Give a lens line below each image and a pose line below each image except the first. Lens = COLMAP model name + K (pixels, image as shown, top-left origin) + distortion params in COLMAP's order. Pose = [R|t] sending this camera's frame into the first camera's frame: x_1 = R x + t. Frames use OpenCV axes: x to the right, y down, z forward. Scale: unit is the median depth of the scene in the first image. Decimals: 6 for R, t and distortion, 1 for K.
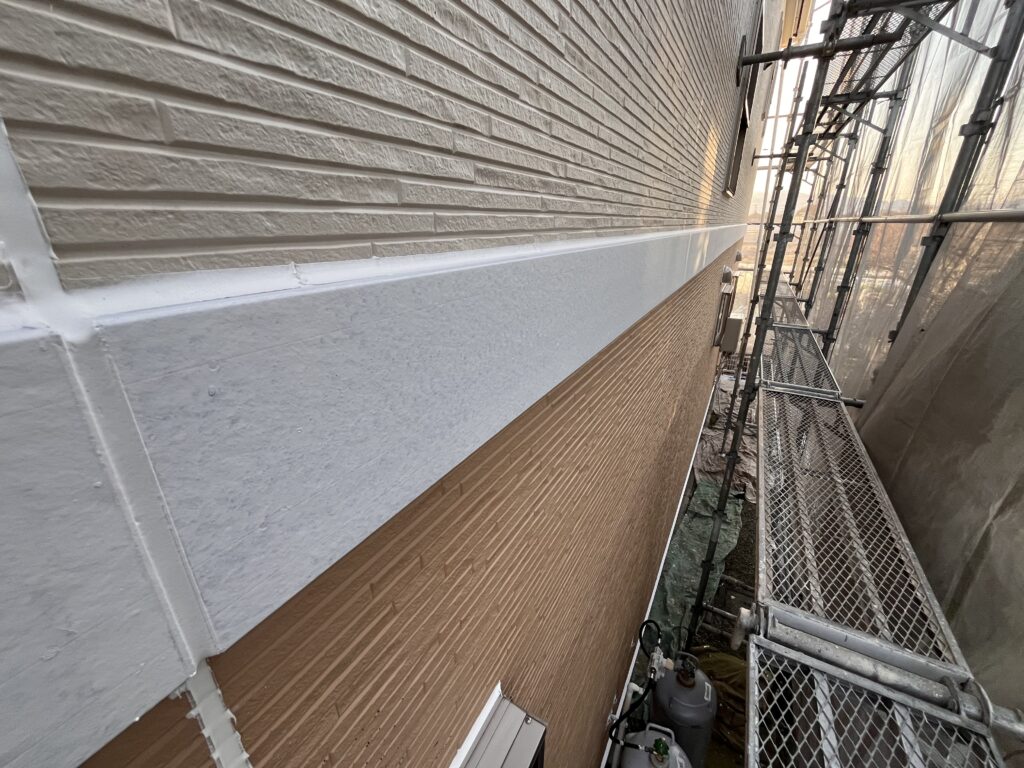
lens RADIAL K [[418.7, 0, 514.3], [0, 418.7, 383.7], [0, 0, 1]] dist [-0.005647, 0.000558]
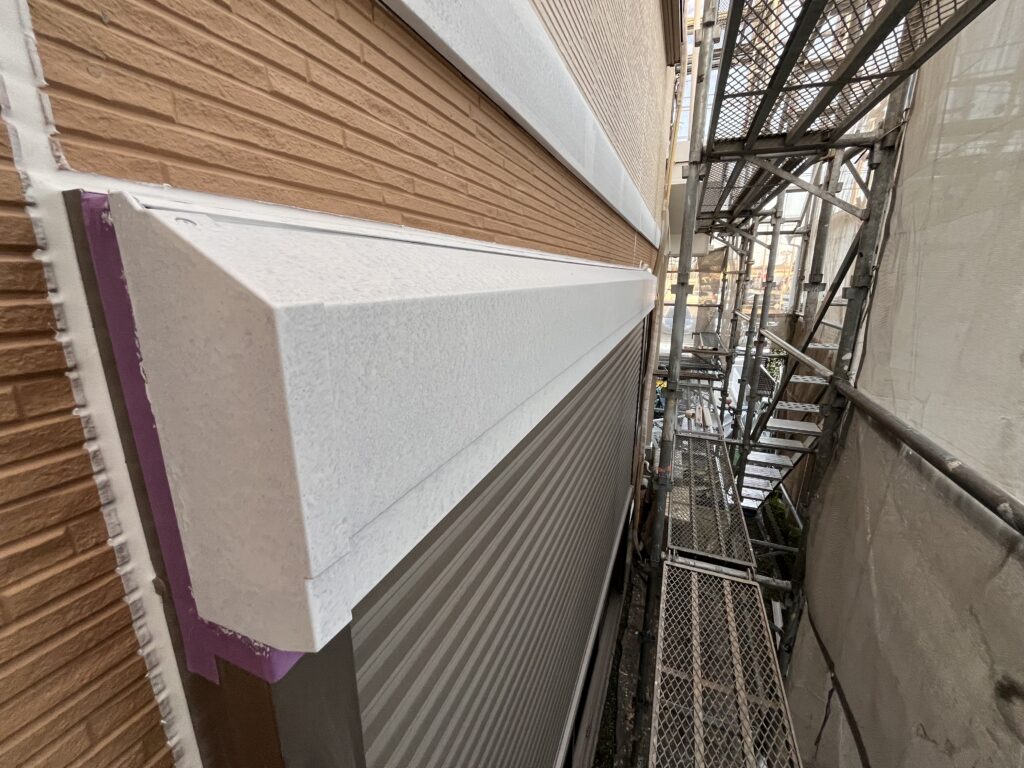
lens RADIAL K [[418.7, 0, 507.3], [0, 418.7, 383.2], [0, 0, 1]] dist [-0.005647, 0.000558]
pose [[0.994464, -0.039600, 0.097332, 0.103597], [0.051816, 0.990628, -0.126380, 0.205457], [-0.091415, 0.130723, 0.987195, -0.272681]]
